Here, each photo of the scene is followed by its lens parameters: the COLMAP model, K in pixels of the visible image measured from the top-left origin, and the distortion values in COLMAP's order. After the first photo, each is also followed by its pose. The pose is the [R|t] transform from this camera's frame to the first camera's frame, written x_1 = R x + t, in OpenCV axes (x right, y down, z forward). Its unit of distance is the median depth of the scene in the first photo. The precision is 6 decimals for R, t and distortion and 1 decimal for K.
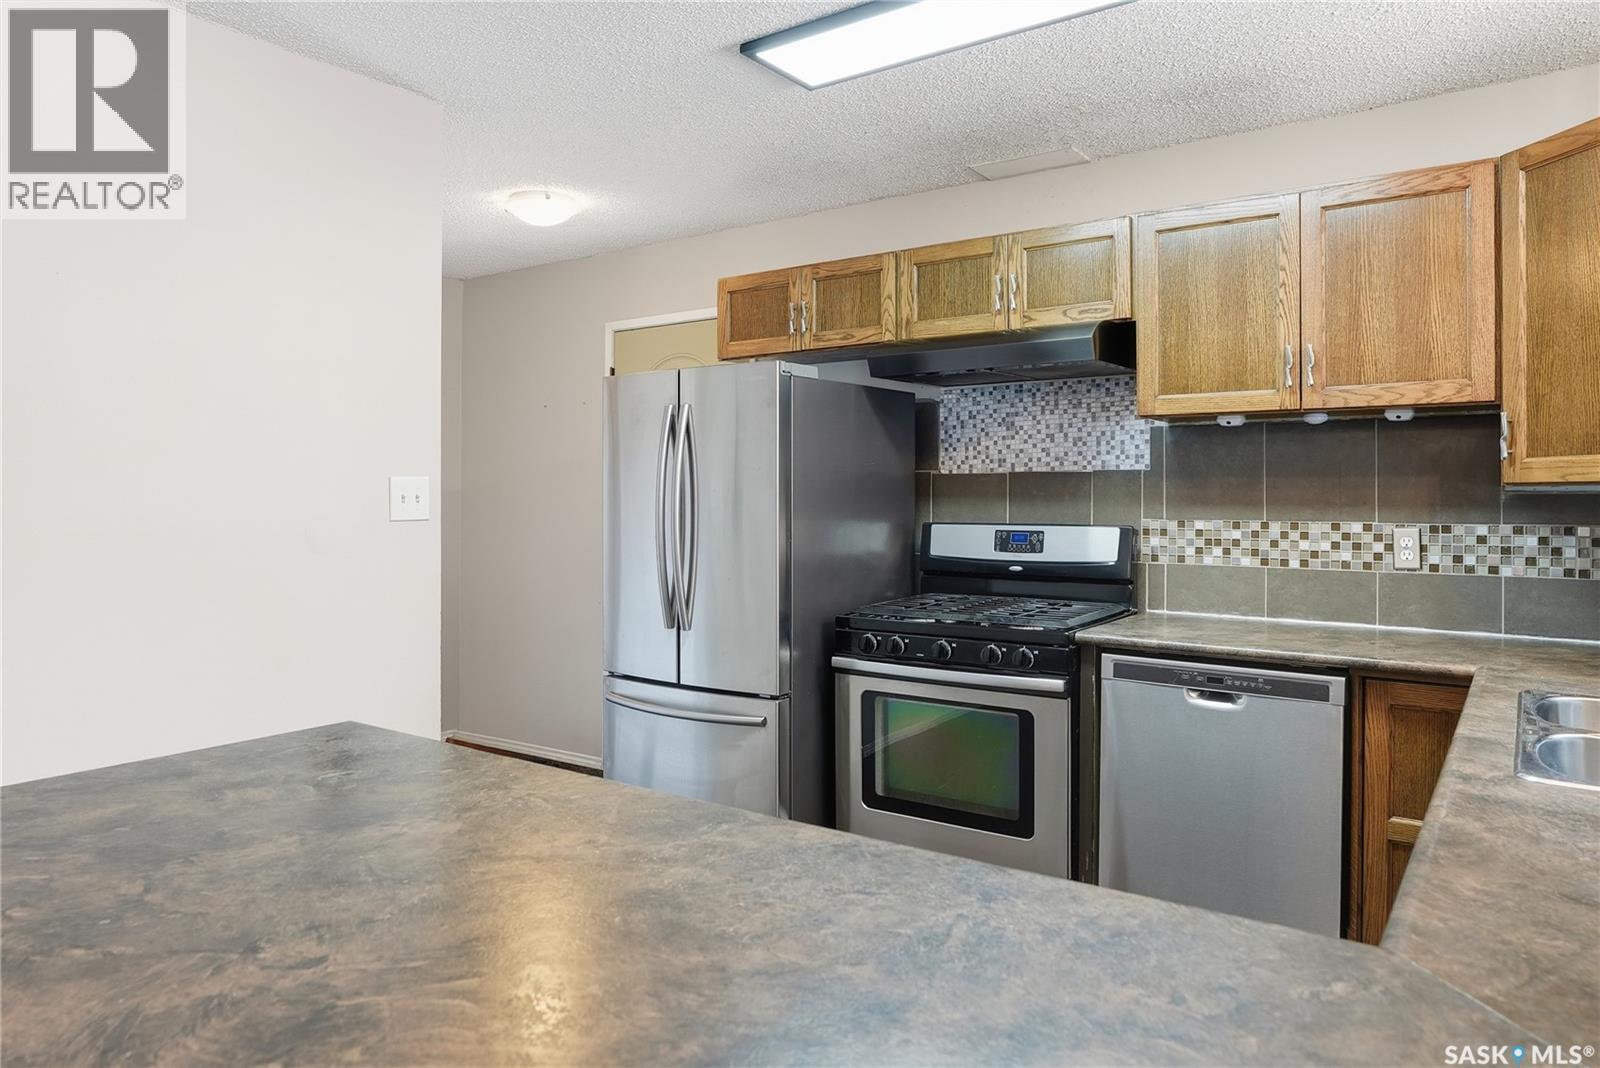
lens RADIAL K [[1052.9, 0, 788.0], [0, 1052.9, 492.0], [0, 0, 1]] dist [0.001658, 0.000174]
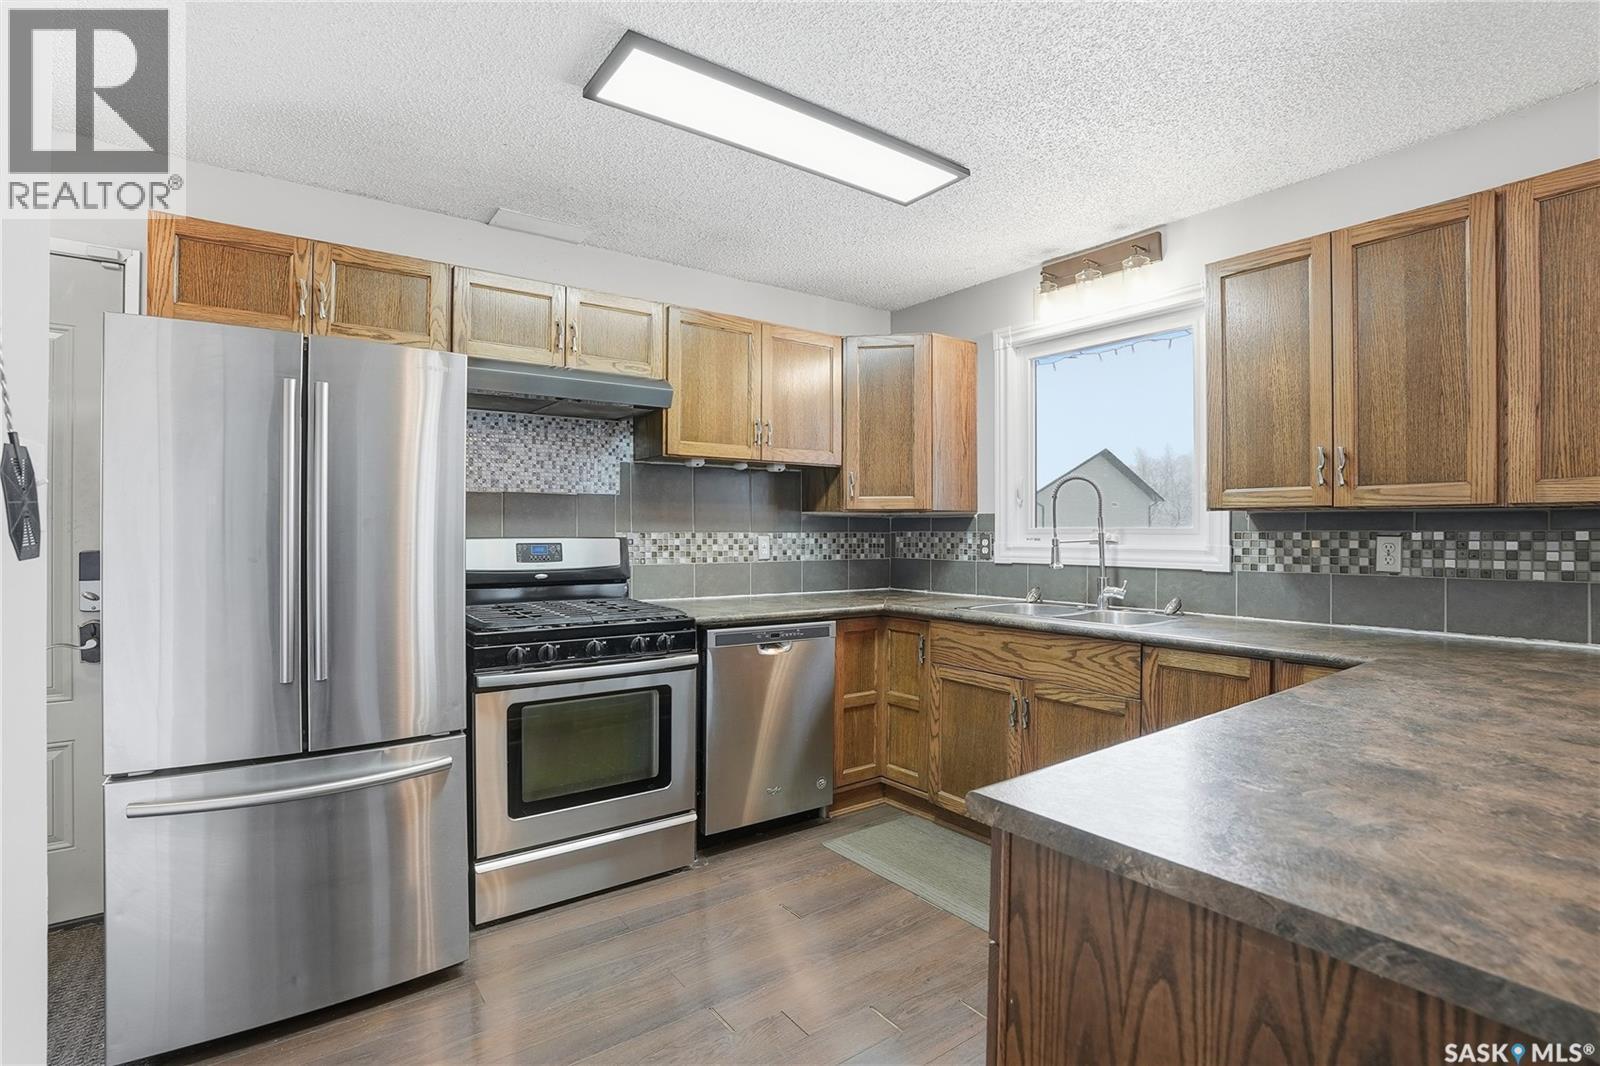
lens RADIAL K [[761.2, 0, 800.0], [0, 761.2, 533.0], [0, 0, 1]] dist [-0.070078, 0.027520]
pose [[0.314850, -0.003087, 0.949136, -0.521335], [-0.004539, 0.999978, 0.004758, 0.022584], [-0.949130, -0.005806, 0.314830, 0.526143]]
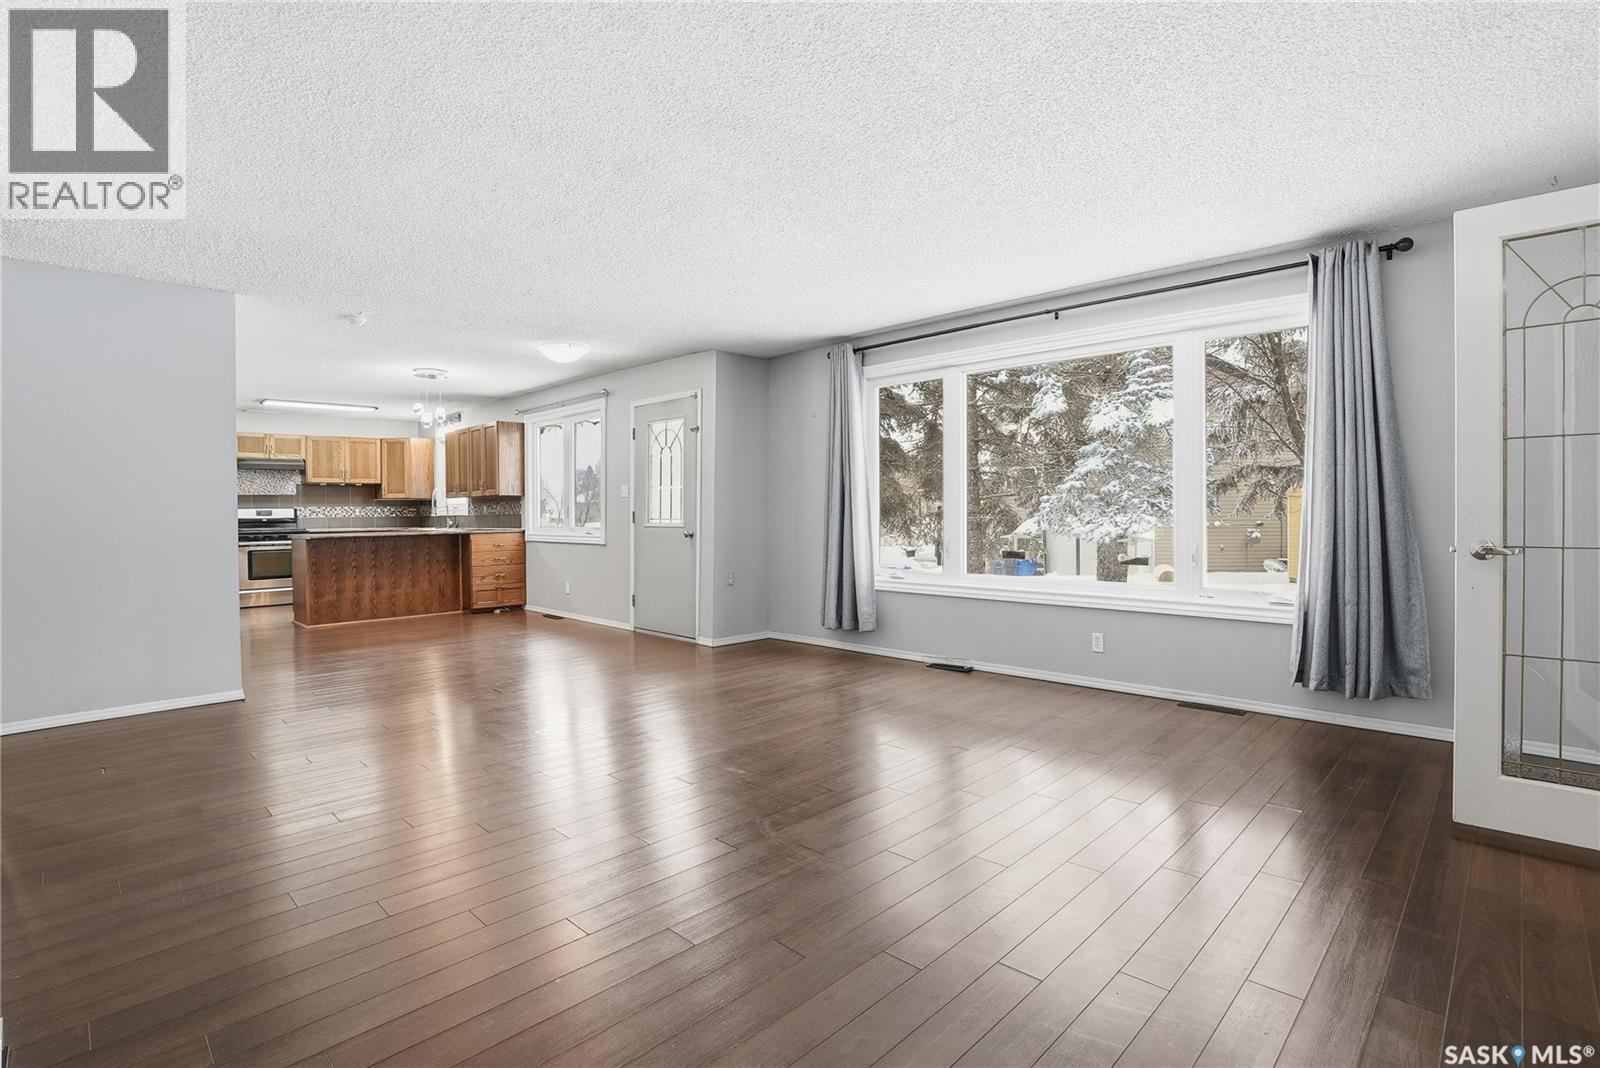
lens RADIAL K [[761.2, 0, 800.0], [0, 761.2, 534.0], [0, 0, 1]] dist [-0.070078, 0.027520]
pose [[0.156186, -0.030742, 0.987249, -2.322529], [0.006469, 0.999526, 0.030101, 0.060419], [-0.987706, 0.001686, 0.156311, -1.448142]]
